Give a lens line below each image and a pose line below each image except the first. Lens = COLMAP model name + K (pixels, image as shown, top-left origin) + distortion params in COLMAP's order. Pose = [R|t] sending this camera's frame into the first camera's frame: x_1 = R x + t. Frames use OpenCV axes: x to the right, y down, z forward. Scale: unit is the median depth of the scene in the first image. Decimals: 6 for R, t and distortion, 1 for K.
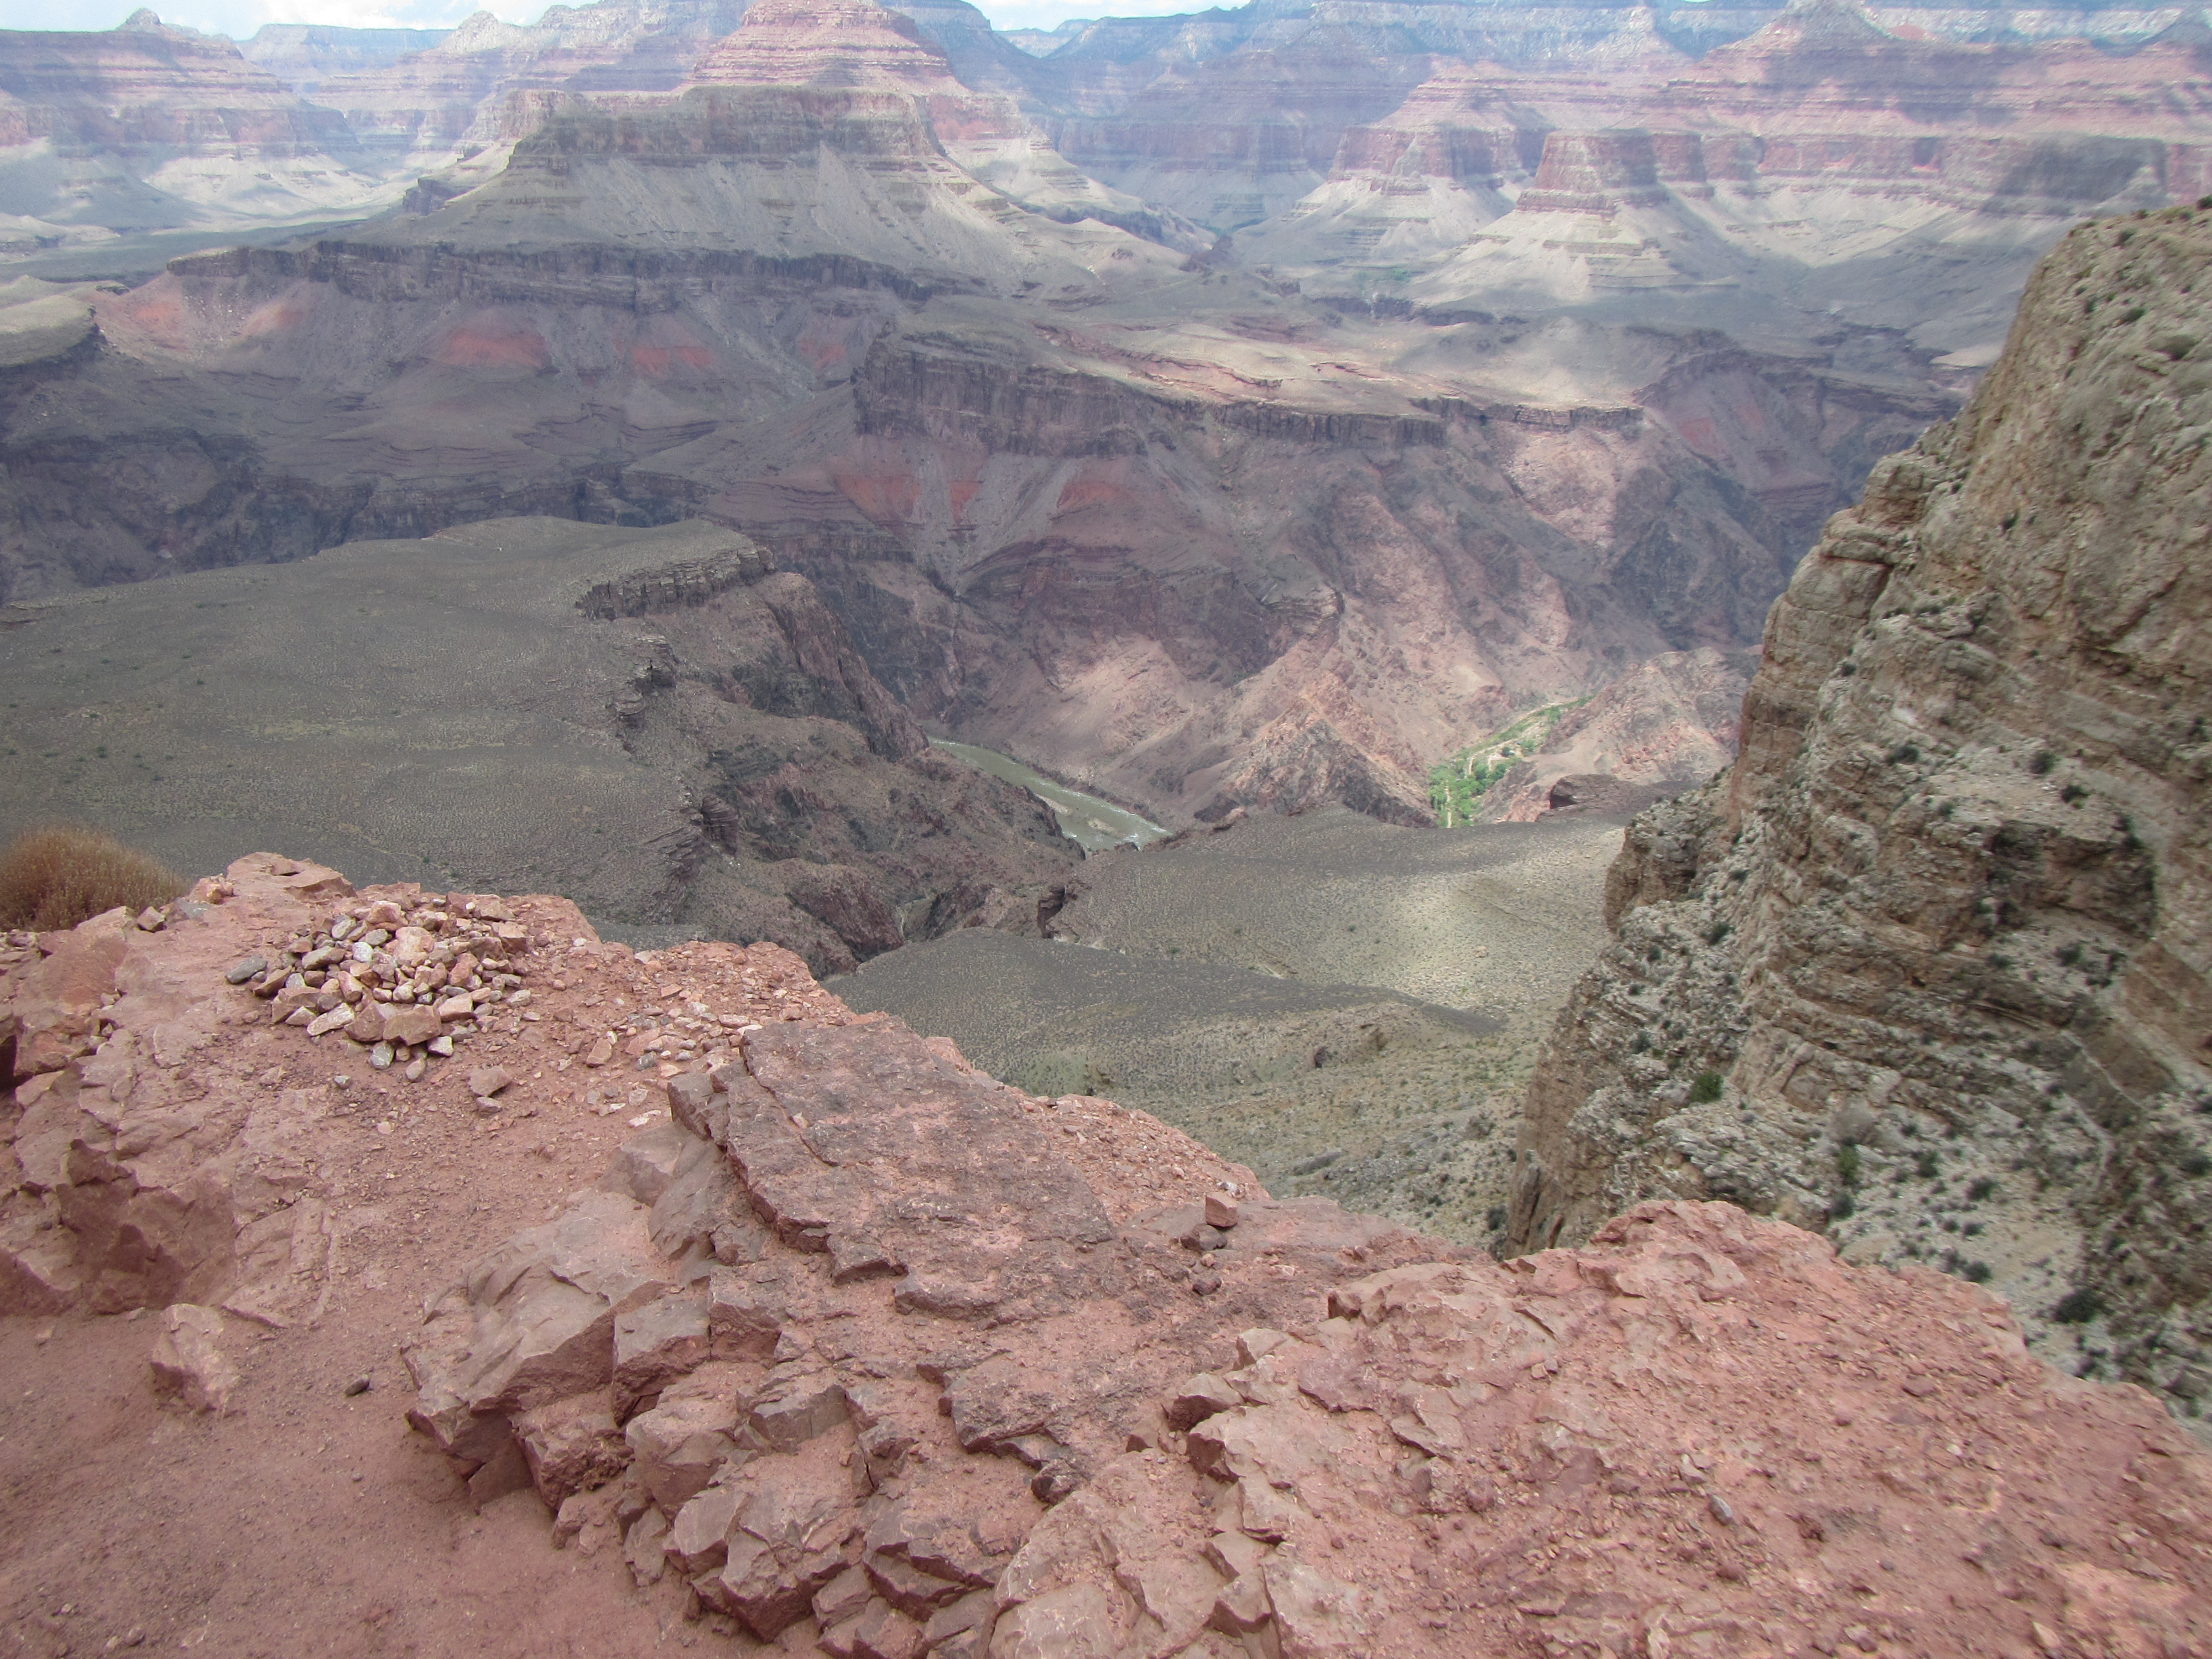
lens RADIAL K [[1747.6, 0, 1034.6], [0, 1747.6, 805.2], [0, 0, 1]] dist [0.001050, 0.005114]
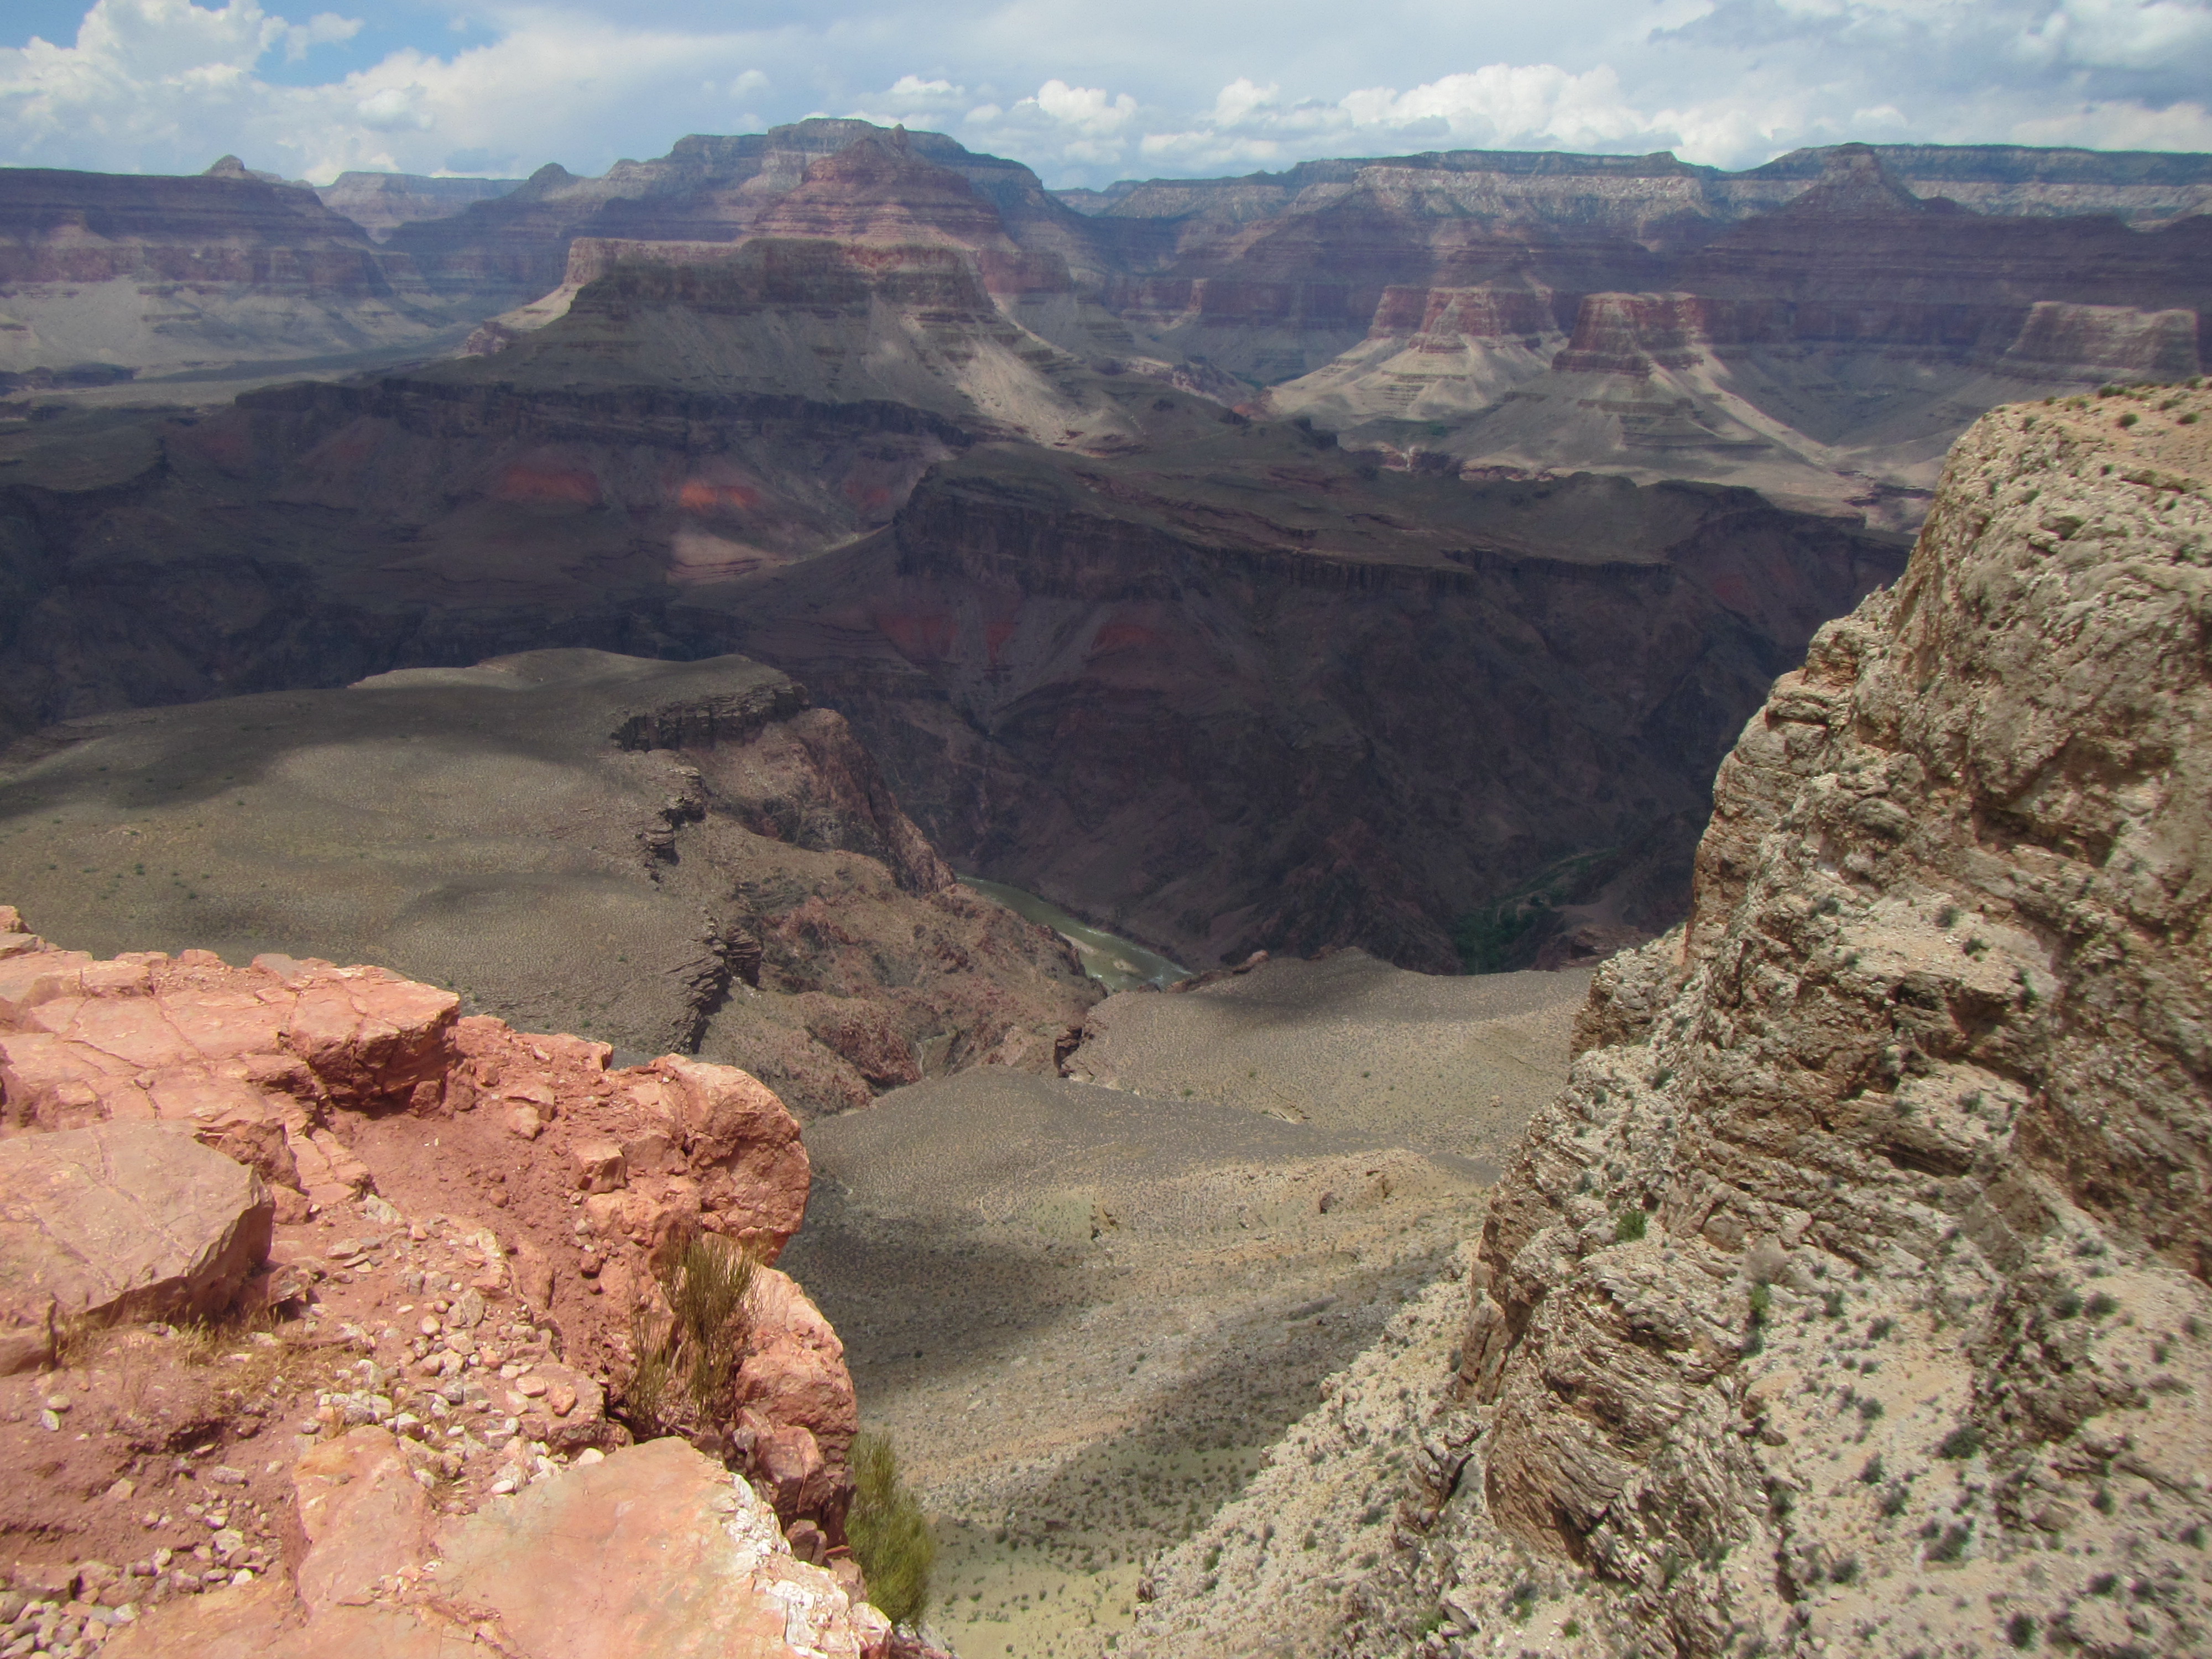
lens RADIAL K [[1870.7, 0, 1145.9], [0, 1870.7, 821.2], [0, 0, 1]] dist [0.001906, -0.005309]
pose [[0.999569, 0.022040, -0.019404, 0.105676], [-0.023399, 0.997069, -0.072841, 0.010043], [0.017742, 0.073264, 0.997155, -0.111280]]
